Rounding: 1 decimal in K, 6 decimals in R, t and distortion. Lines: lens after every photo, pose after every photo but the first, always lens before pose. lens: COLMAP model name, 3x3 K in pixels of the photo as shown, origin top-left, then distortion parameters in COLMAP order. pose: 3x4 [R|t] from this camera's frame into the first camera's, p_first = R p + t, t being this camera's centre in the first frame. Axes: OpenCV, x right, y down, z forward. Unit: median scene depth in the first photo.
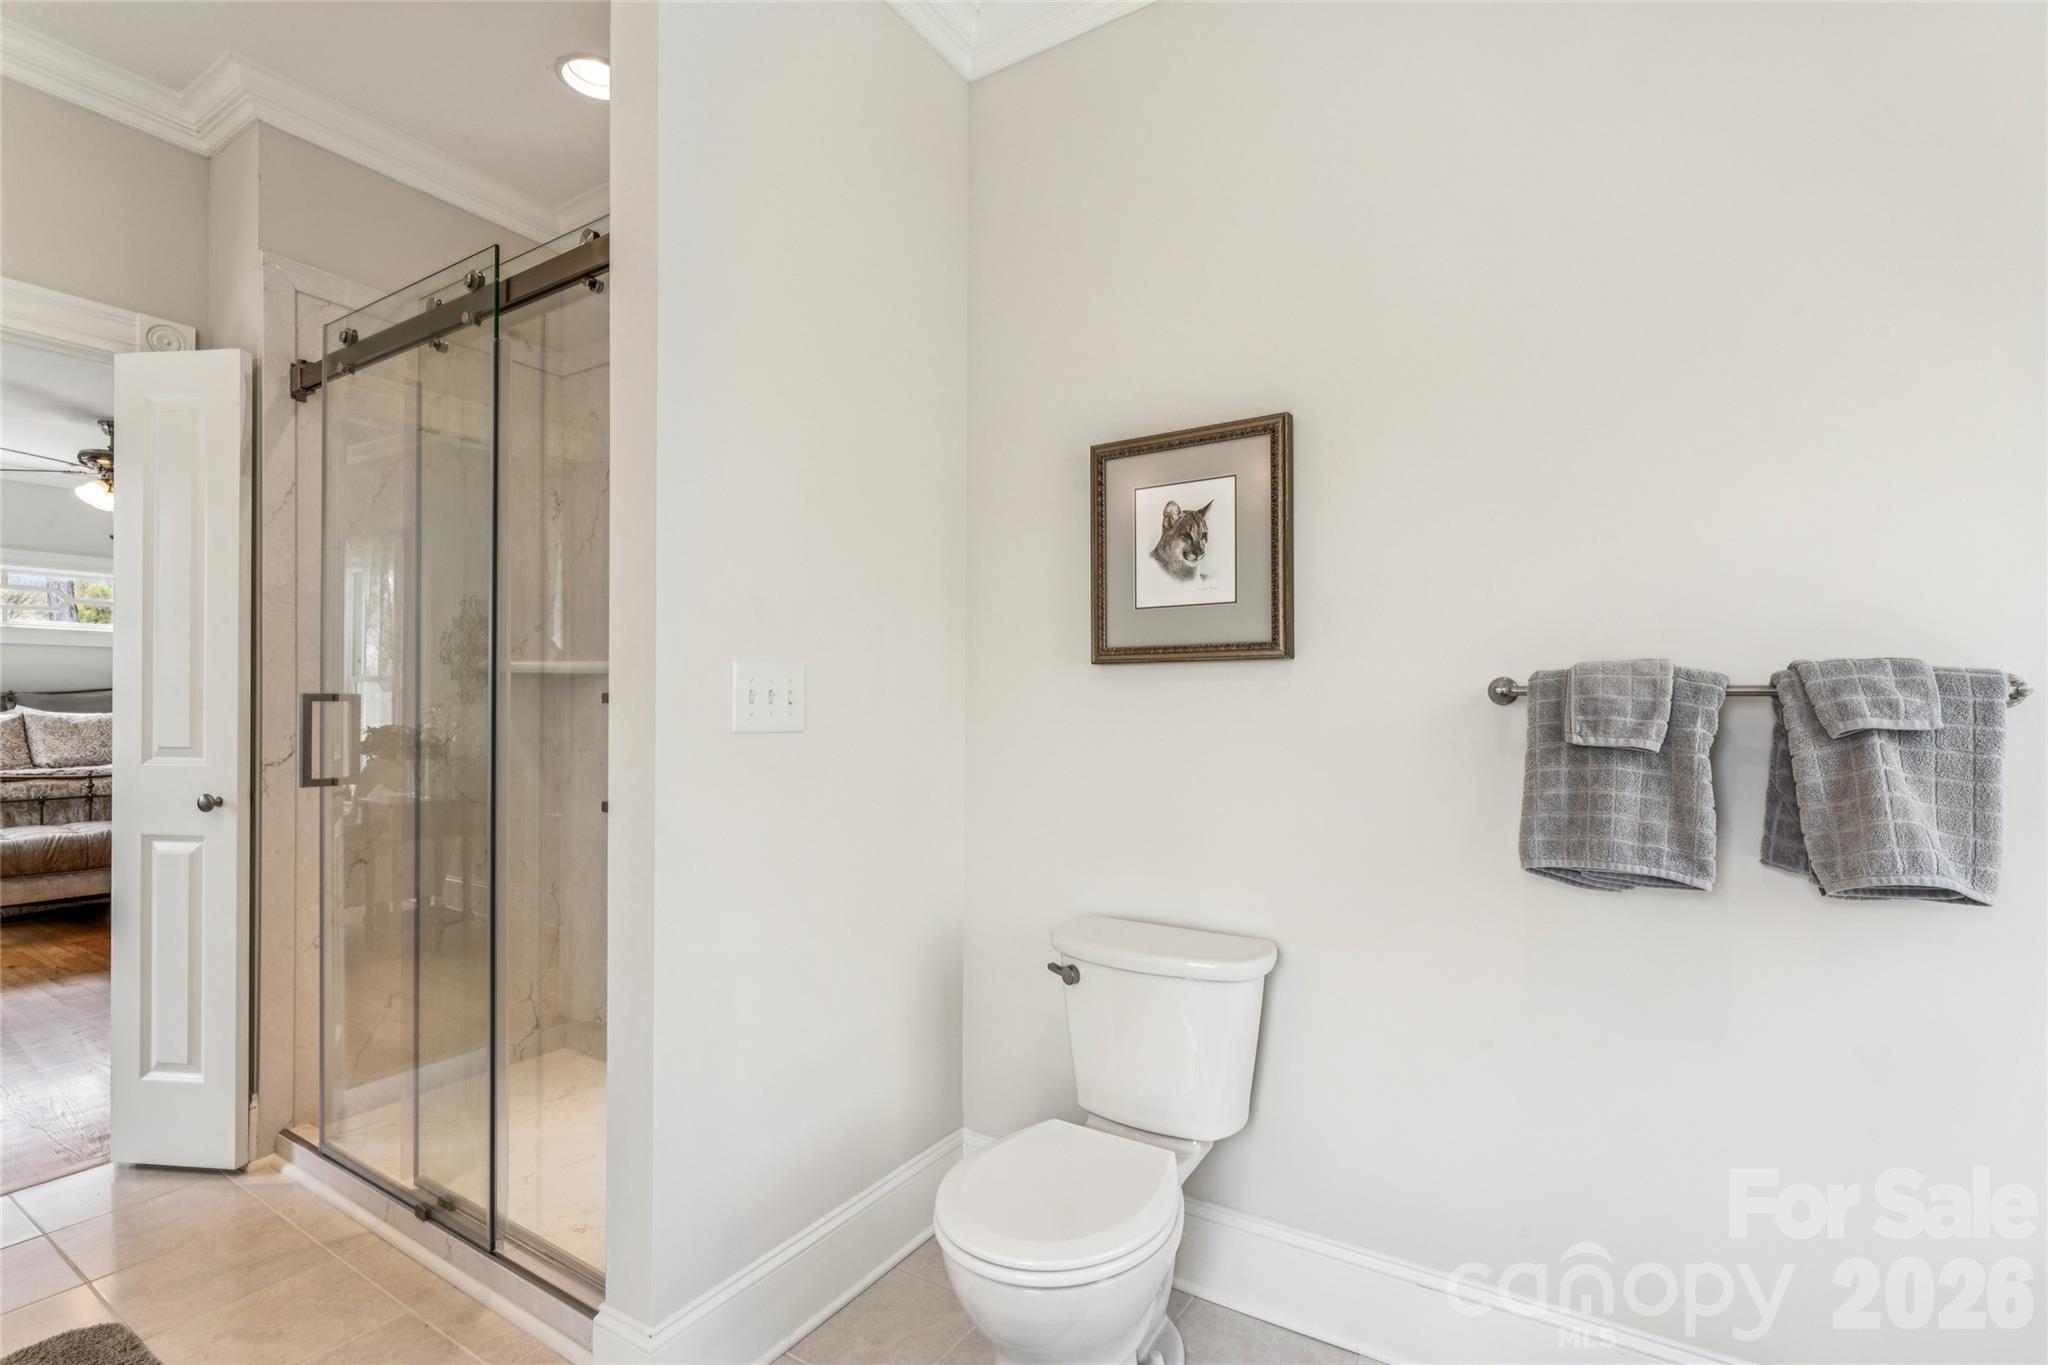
lens RADIAL K [[935.6, 0, 1023.5], [0, 935.6, 695.7], [0, 0, 1]] dist [0.000313, -0.000352]
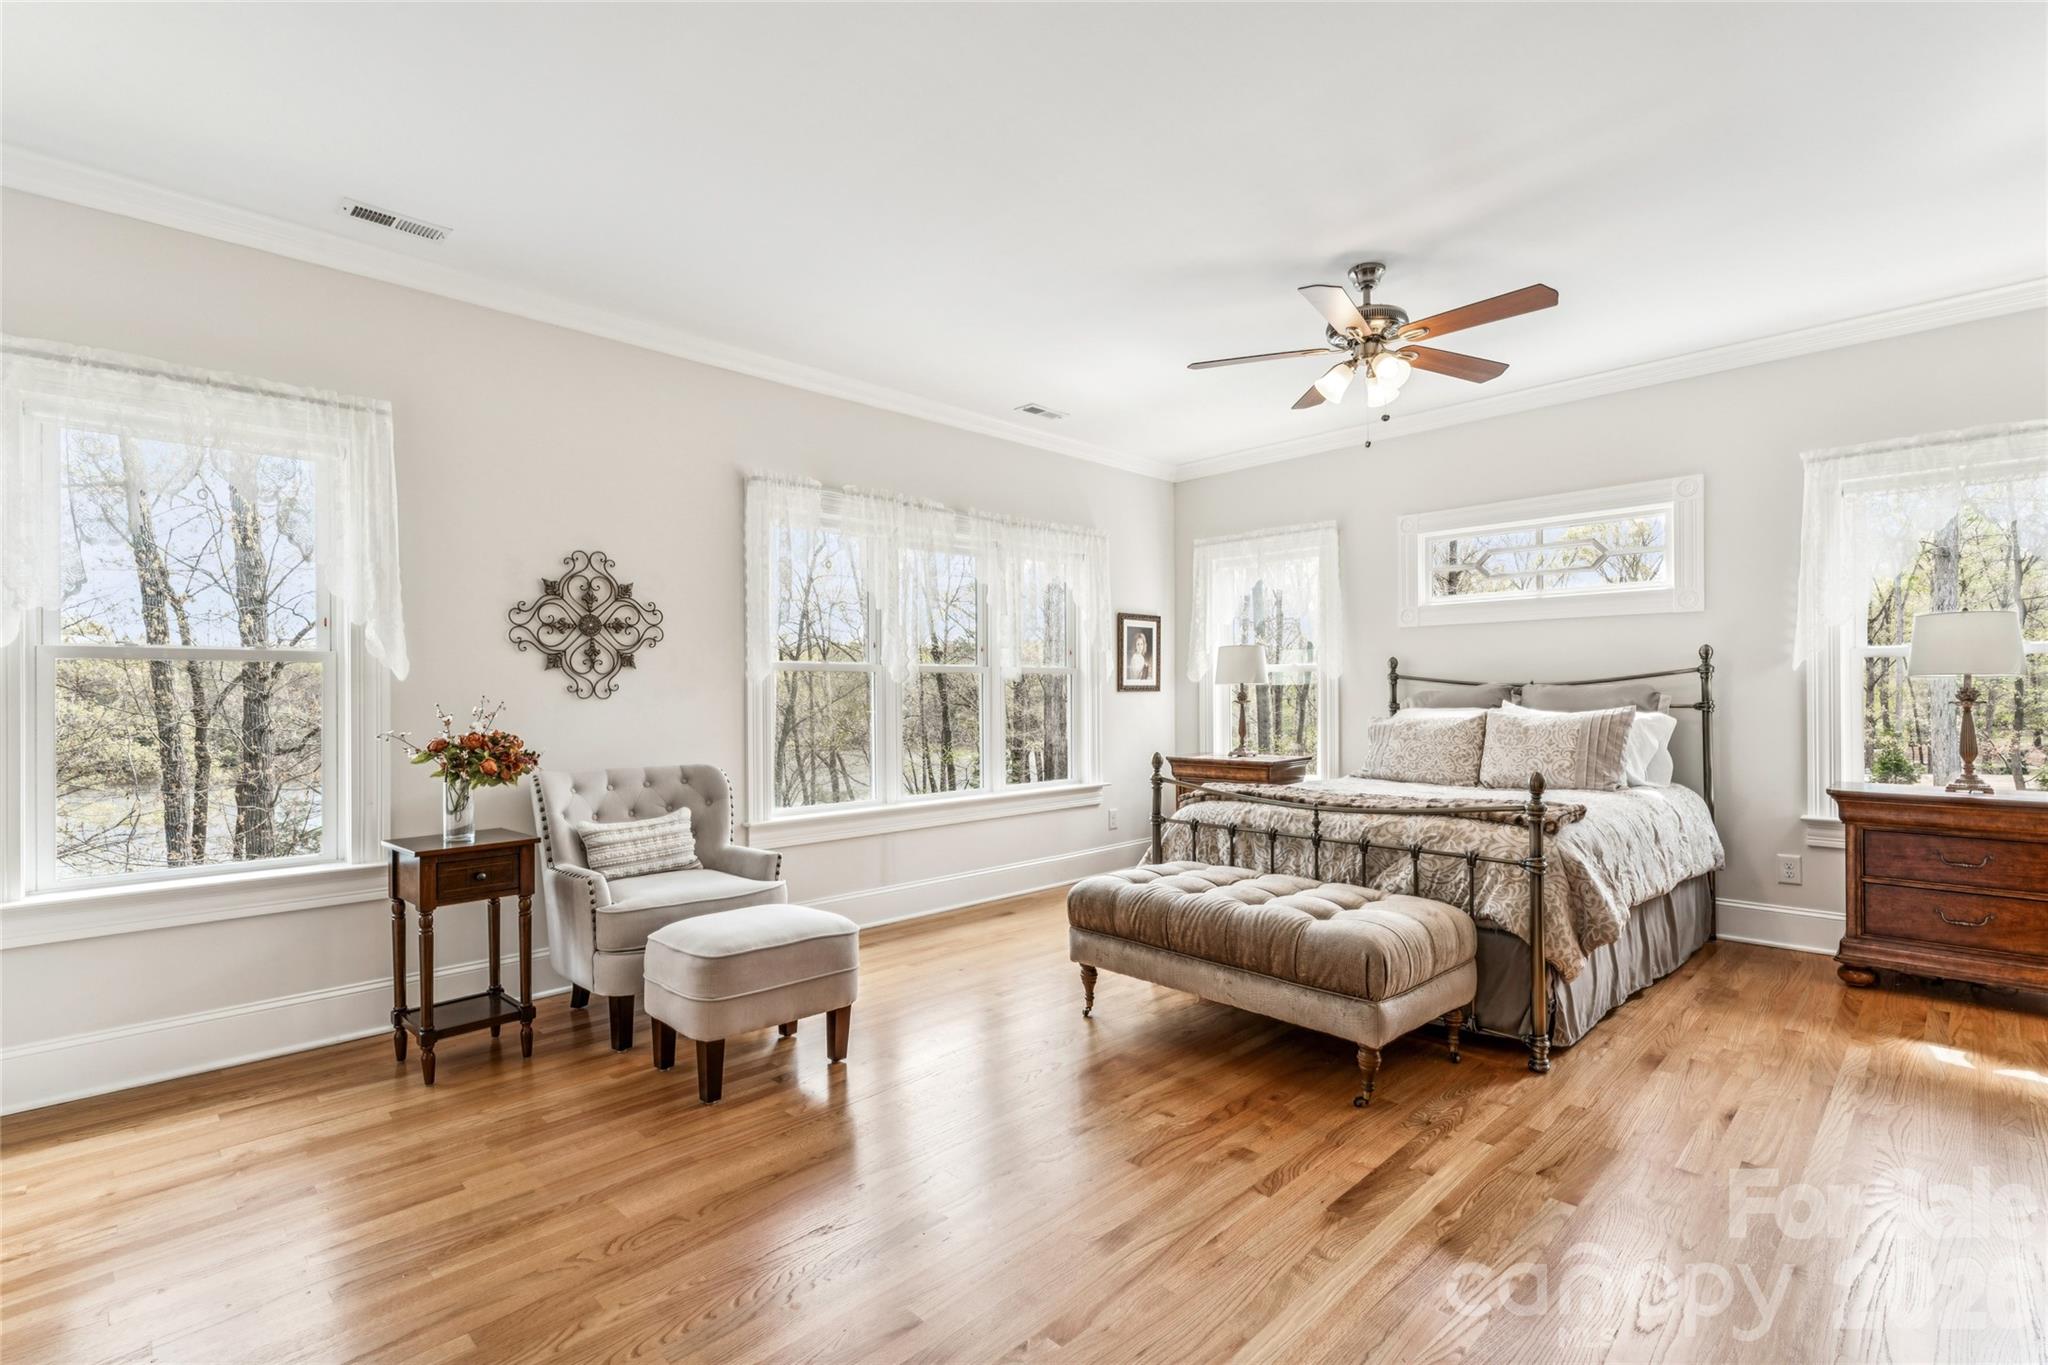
lens RADIAL K [[935.6, 0, 1023.5], [0, 935.6, 695.7], [0, 0, 1]] dist [0.000313, -0.000352]
pose [[-0.225570, 0.000425, -0.974227, -0.252205], [0.012359, 0.999921, -0.002426, 0.003343], [0.974149, -0.012588, -0.225558, 0.814949]]
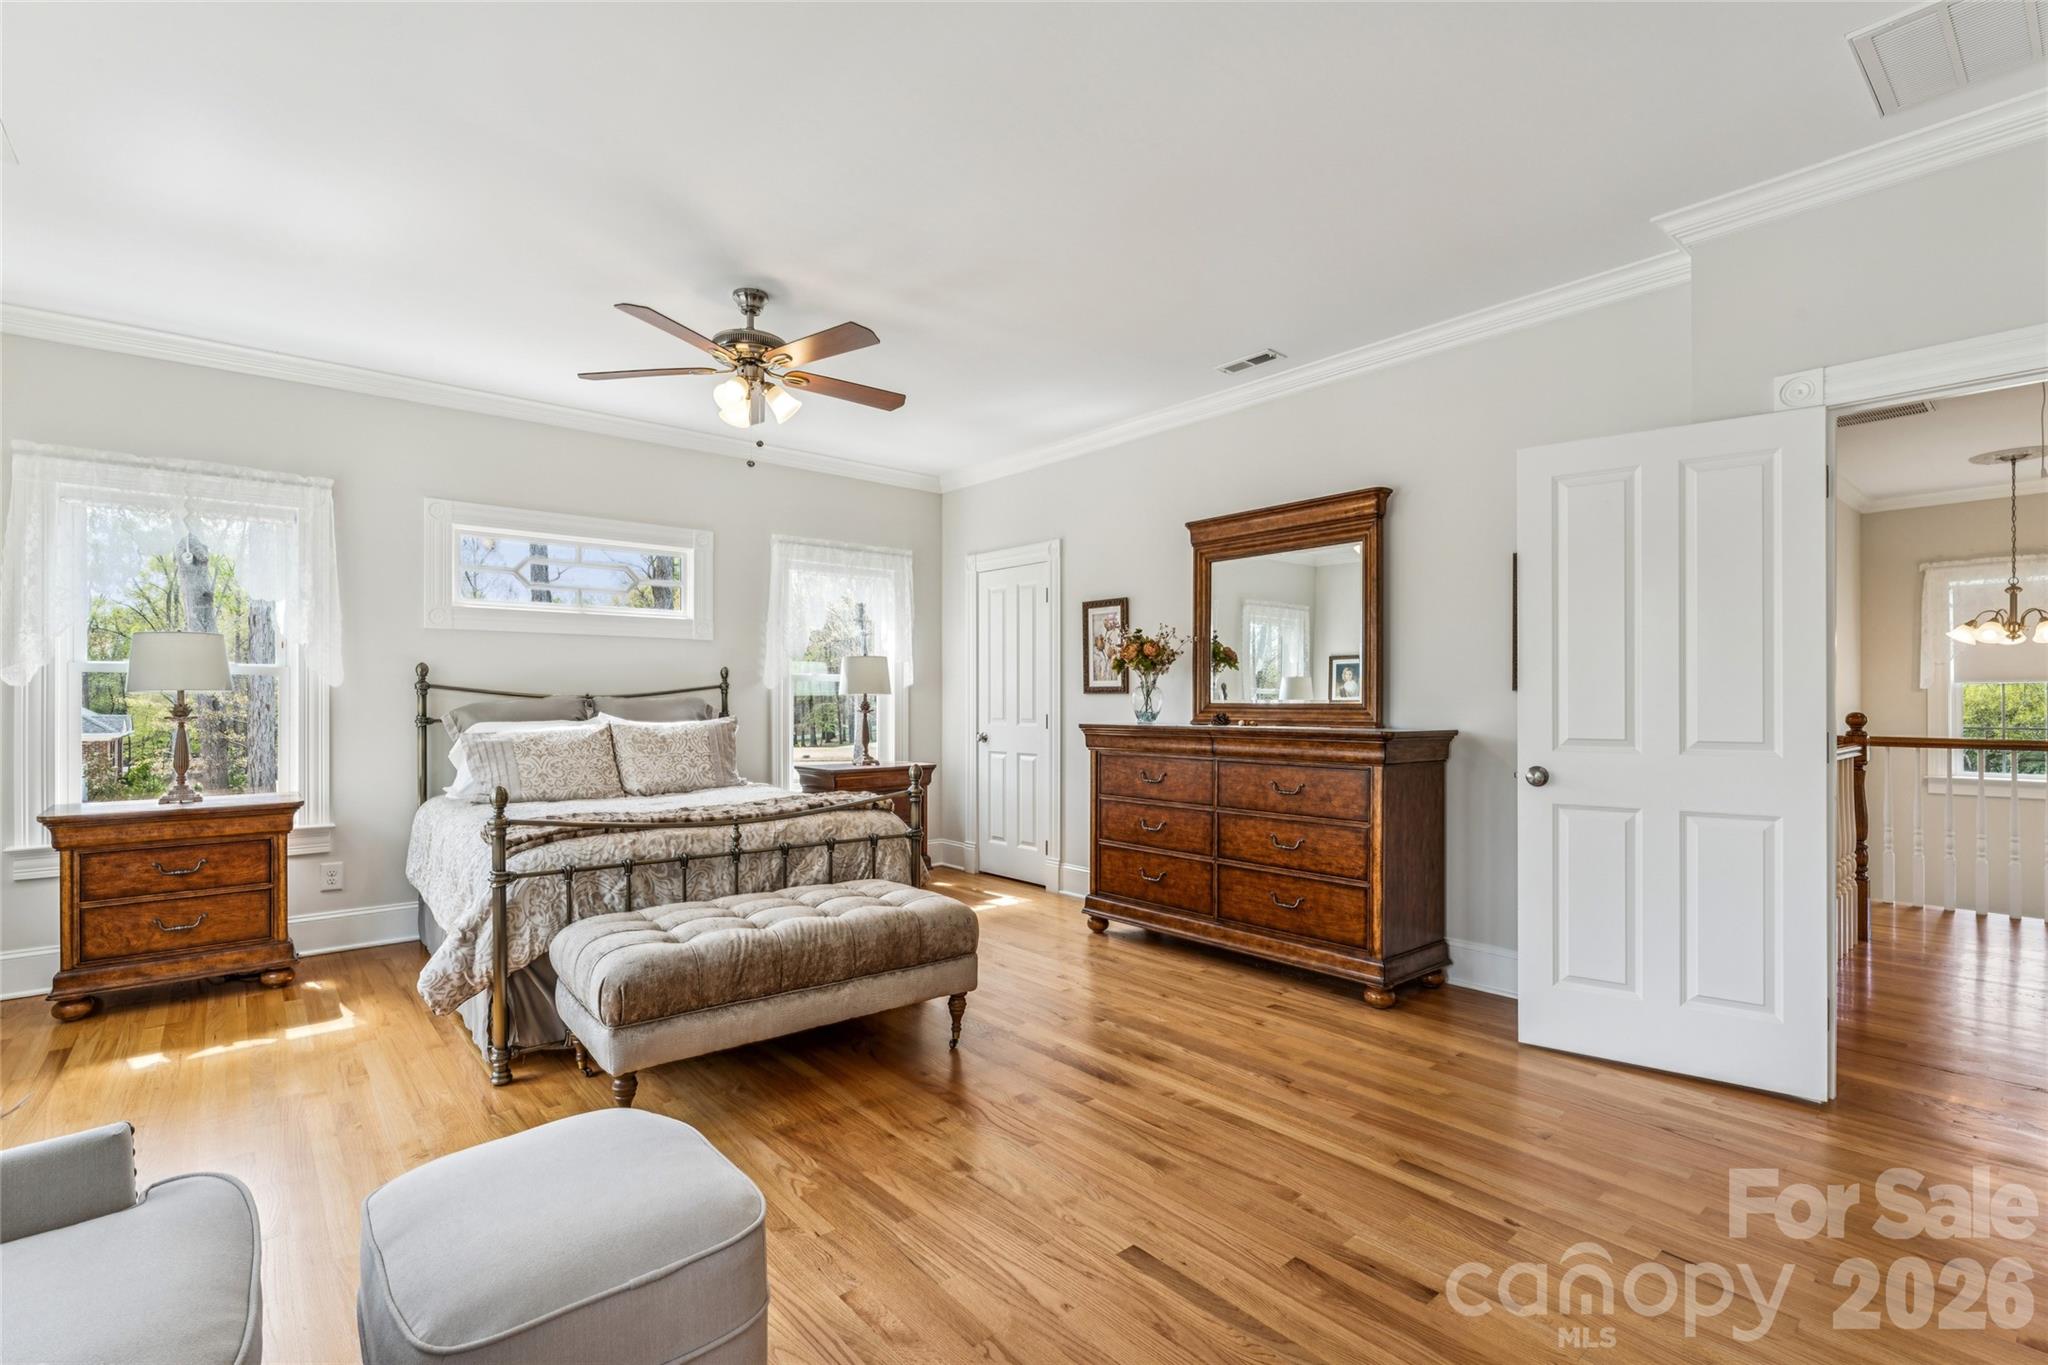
lens RADIAL K [[935.6, 0, 1023.5], [0, 935.6, 695.7], [0, 0, 1]] dist [0.000313, -0.000352]
pose [[0.955450, -0.007273, -0.295064, -0.523818], [0.007863, 0.999969, 0.000814, -0.001655], [0.295049, -0.003098, 0.955477, 0.370458]]
